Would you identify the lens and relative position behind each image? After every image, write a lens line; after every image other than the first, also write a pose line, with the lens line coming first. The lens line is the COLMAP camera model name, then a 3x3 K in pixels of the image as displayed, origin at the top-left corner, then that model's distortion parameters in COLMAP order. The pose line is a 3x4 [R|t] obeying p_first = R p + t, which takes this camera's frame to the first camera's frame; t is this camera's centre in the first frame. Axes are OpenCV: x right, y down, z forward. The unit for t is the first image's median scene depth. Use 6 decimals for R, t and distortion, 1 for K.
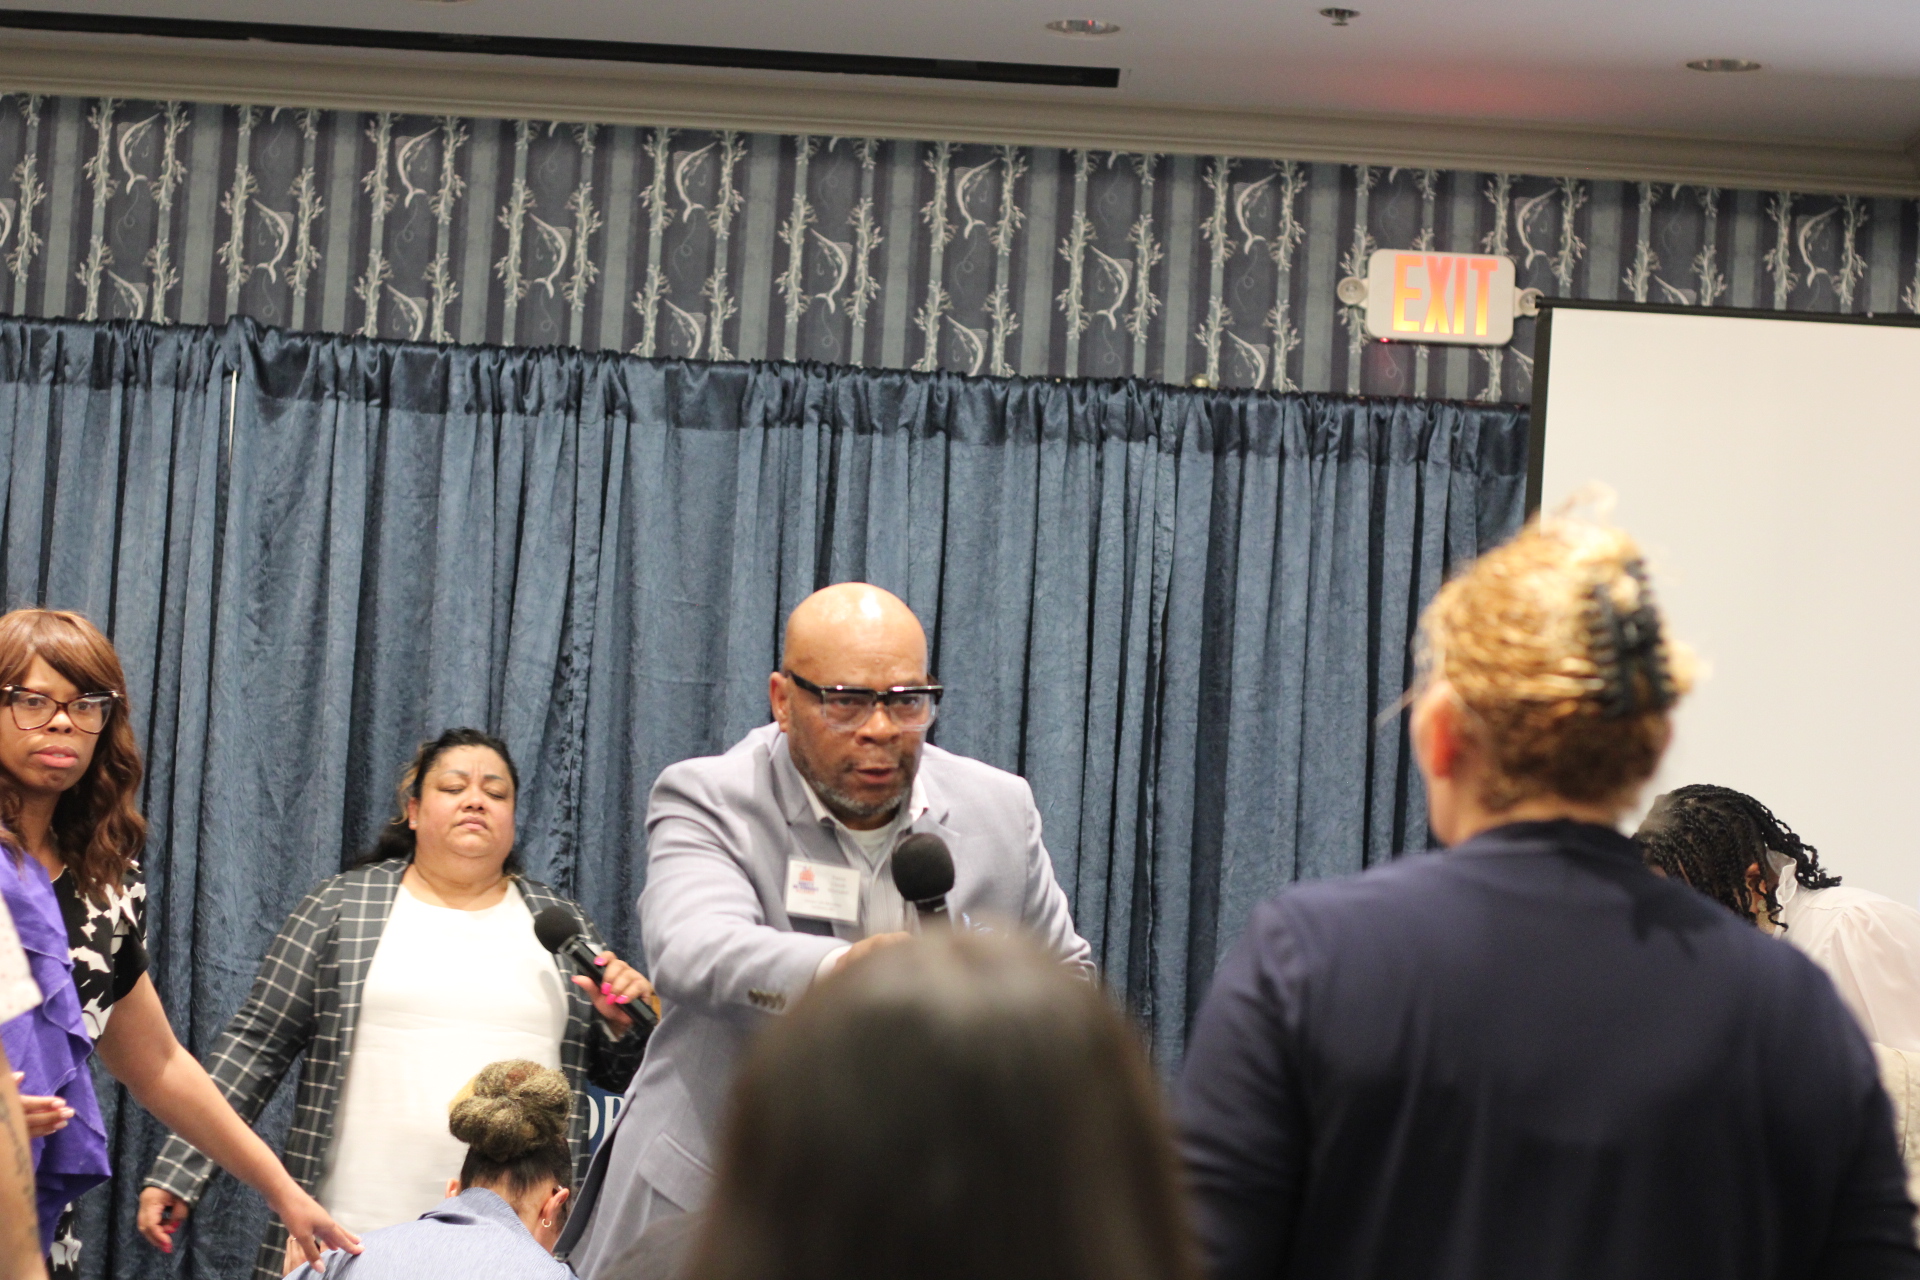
lens RADIAL K [[4429.2, 0, 994.5], [0, 4429.2, 644.8], [0, 0, 1]] dist [-0.095023, -0.056147]
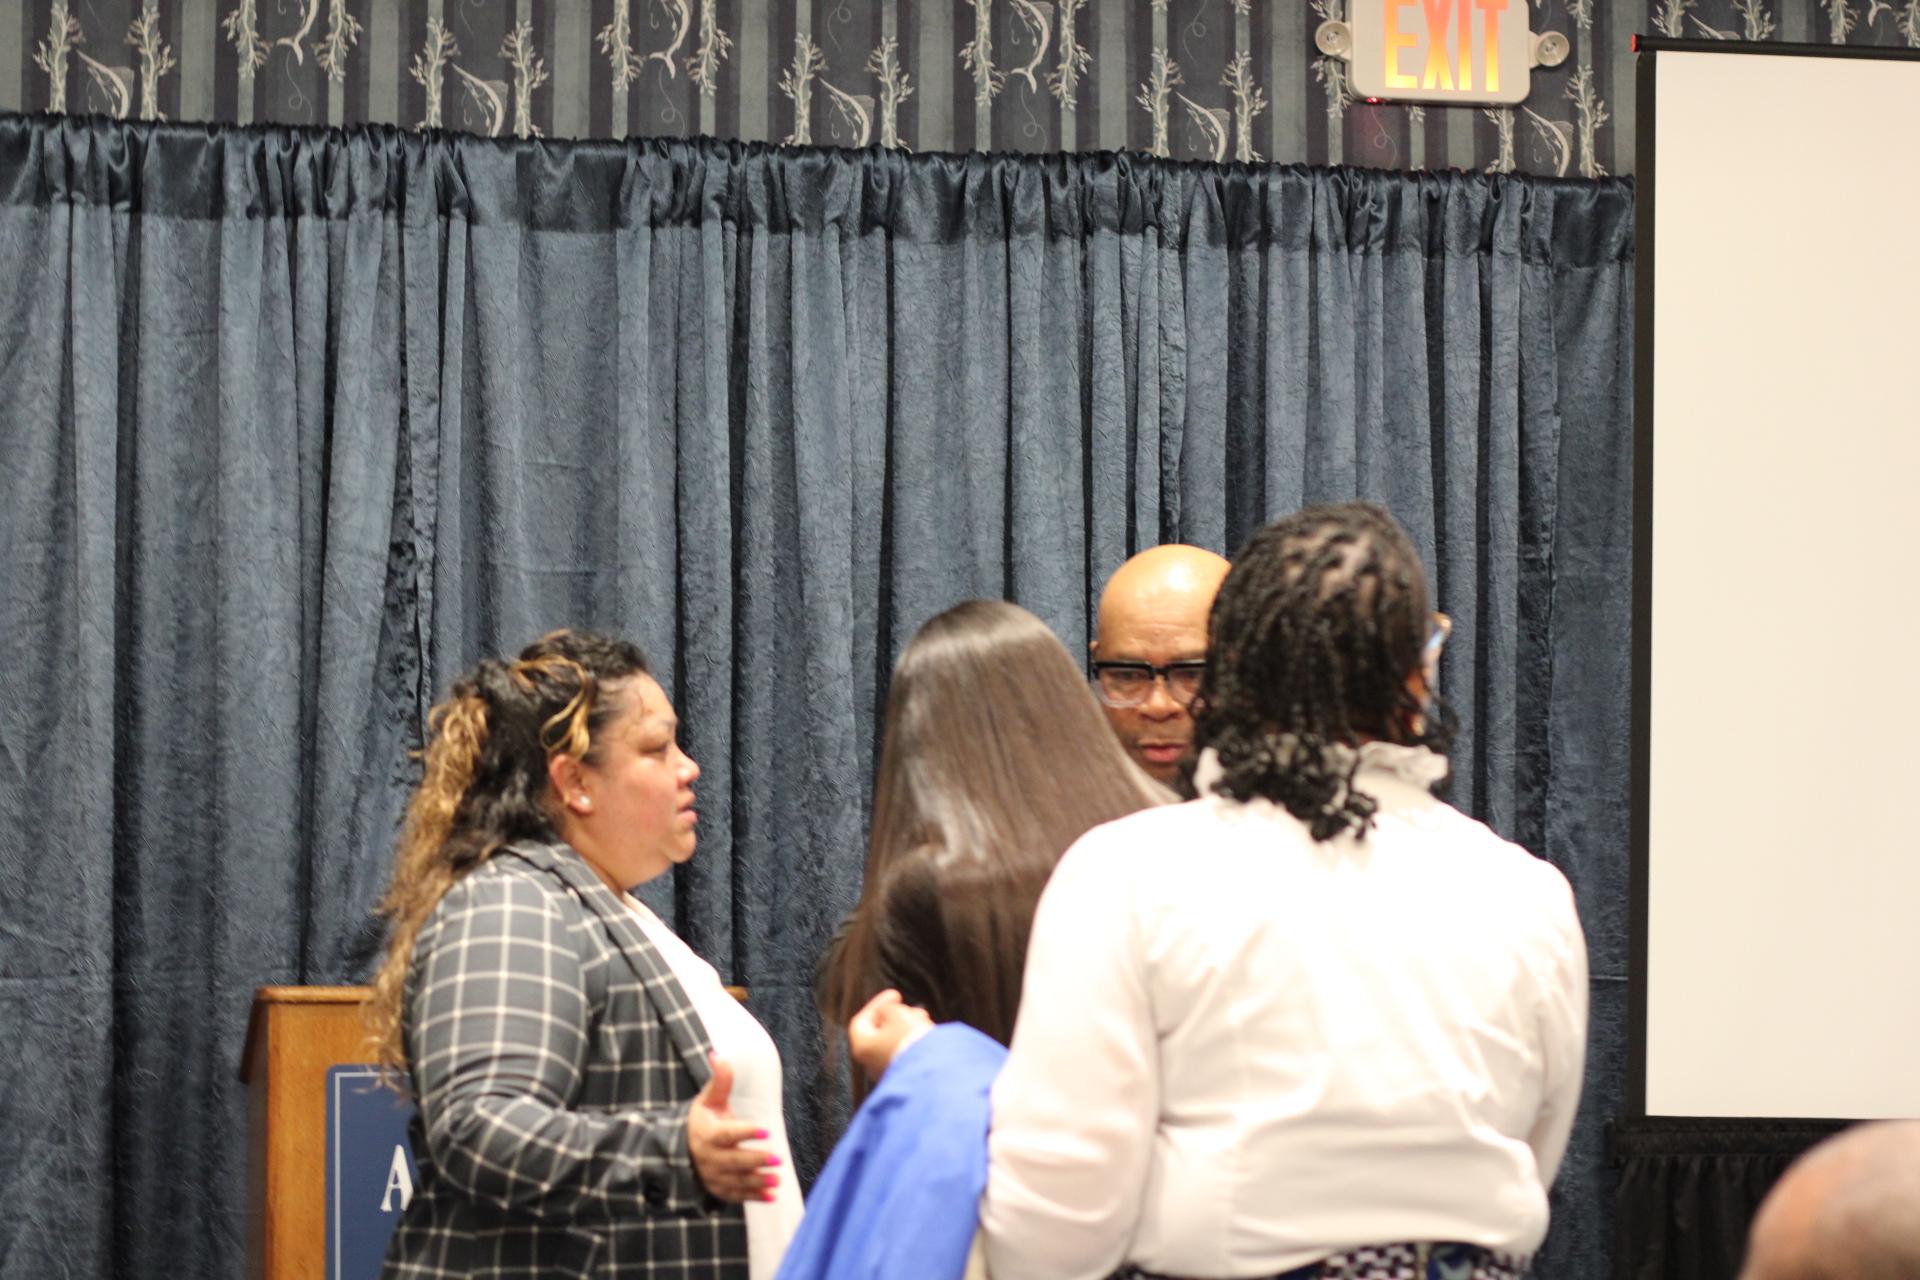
lens RADIAL K [[4422.2, 0, 992.2], [0, 4422.2, 613.8], [0, 0, 1]] dist [-0.092878, -0.100083]
pose [[0.979976, -0.040523, 0.194951, -0.142762], [0.033775, 0.998714, 0.037818, -0.010107], [-0.196232, -0.030476, 0.980084, 0.254112]]
